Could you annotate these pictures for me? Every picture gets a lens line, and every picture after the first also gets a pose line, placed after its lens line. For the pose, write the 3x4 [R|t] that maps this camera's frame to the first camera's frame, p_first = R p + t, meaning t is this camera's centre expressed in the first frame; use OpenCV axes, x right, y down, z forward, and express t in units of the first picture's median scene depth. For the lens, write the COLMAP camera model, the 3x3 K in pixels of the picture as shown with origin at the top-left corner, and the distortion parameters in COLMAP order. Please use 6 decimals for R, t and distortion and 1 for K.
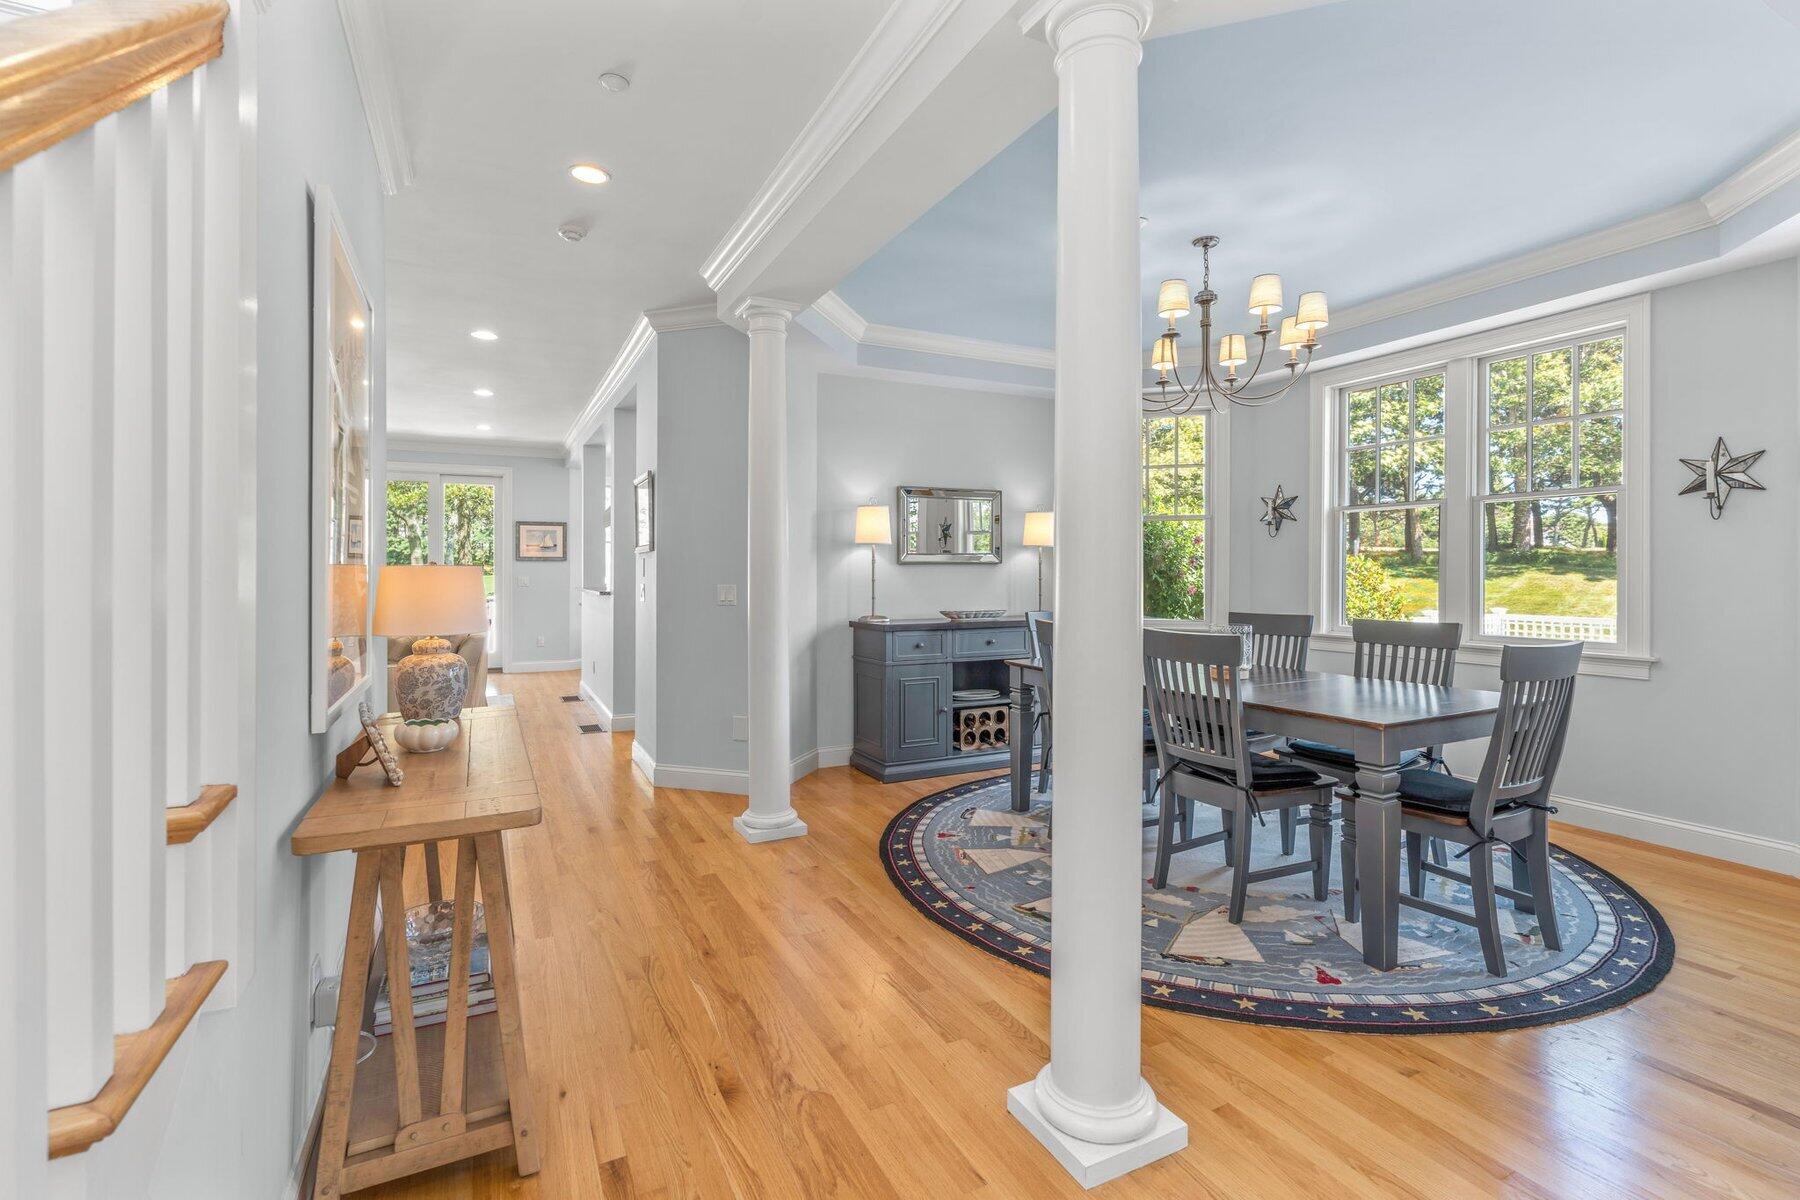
lens RADIAL K [[816.8, 0, 906.1], [0, 816.8, 583.6], [0, 0, 1]] dist [-0.009449, 0.003434]
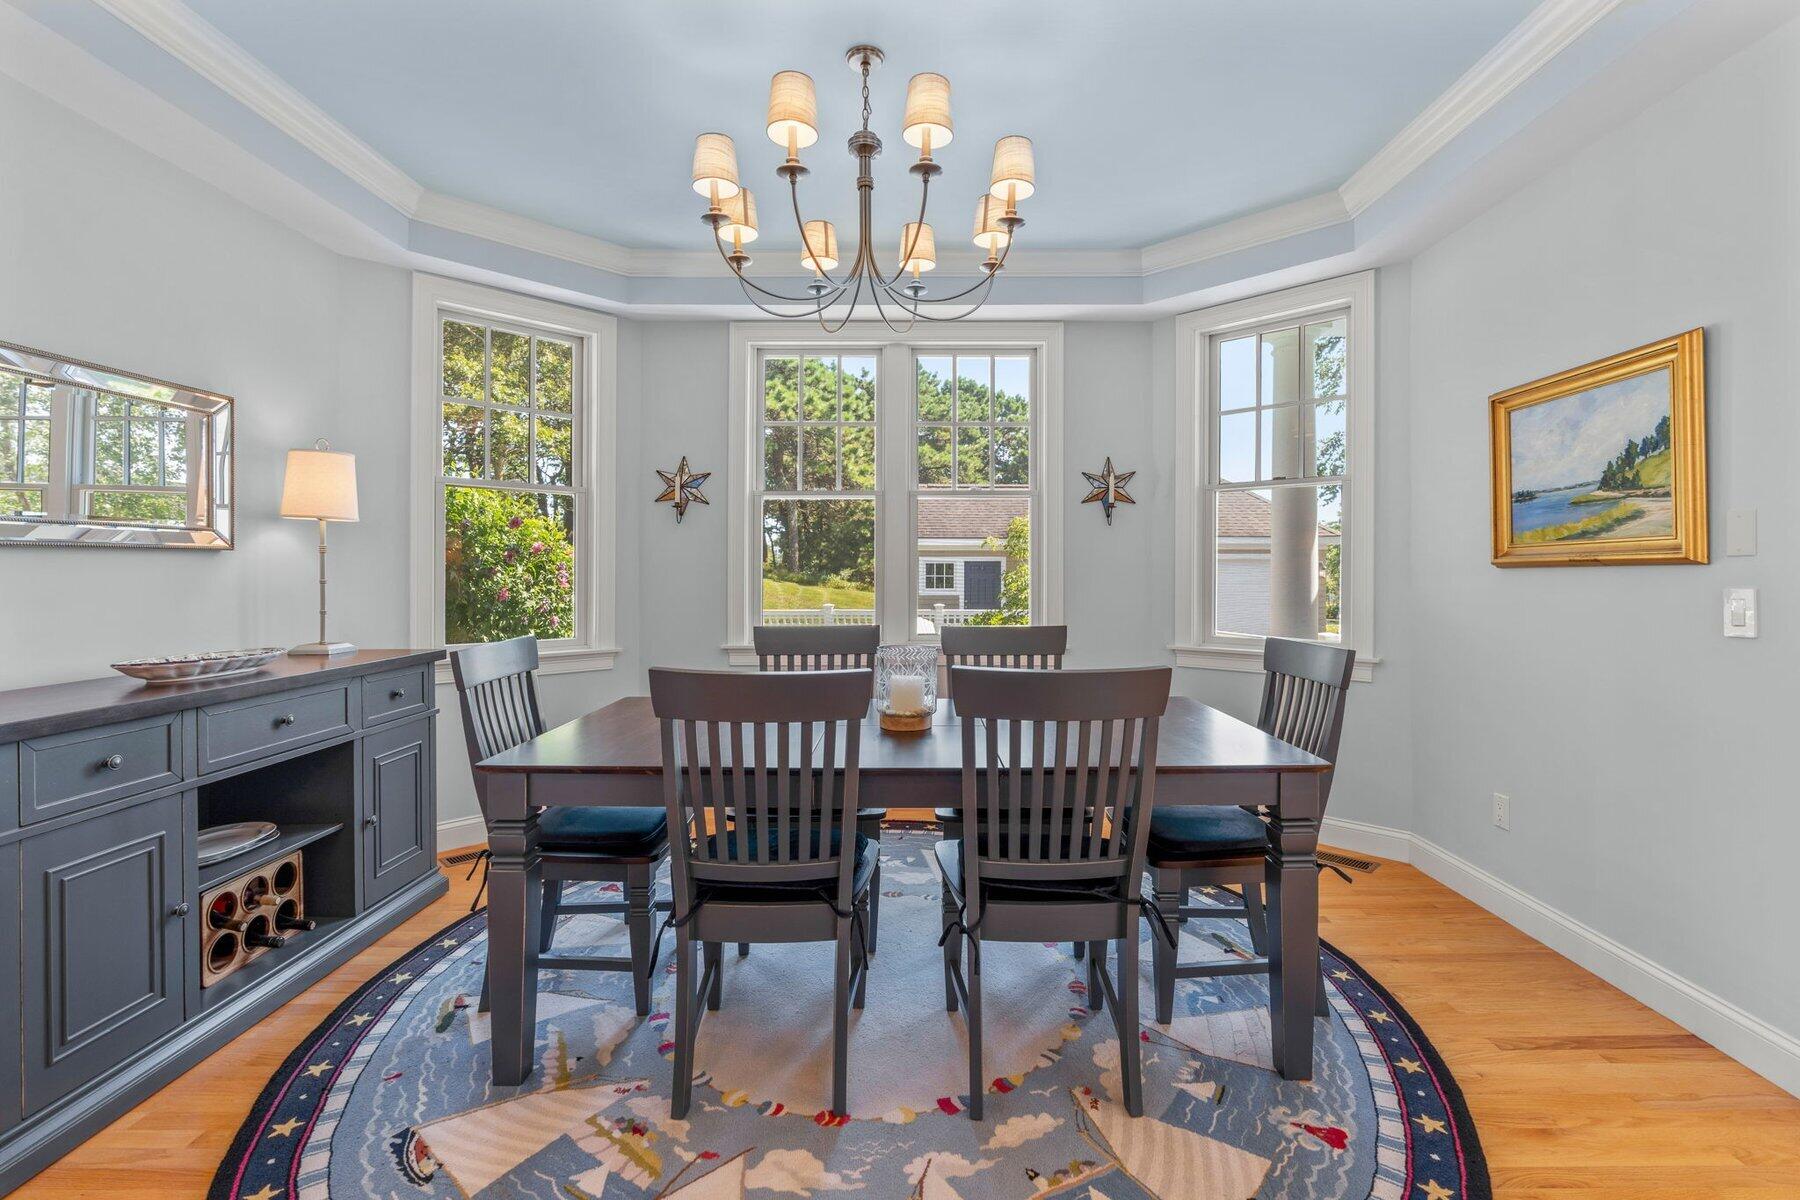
lens RADIAL K [[816.8, 0, 917.3], [0, 816.8, 577.8], [0, 0, 1]] dist [-0.009449, 0.003434]
pose [[0.461115, -0.006366, 0.887318, -0.135942], [0.012301, 0.999924, 0.000781, -0.004551], [-0.887255, 0.010555, 0.461158, 0.480688]]
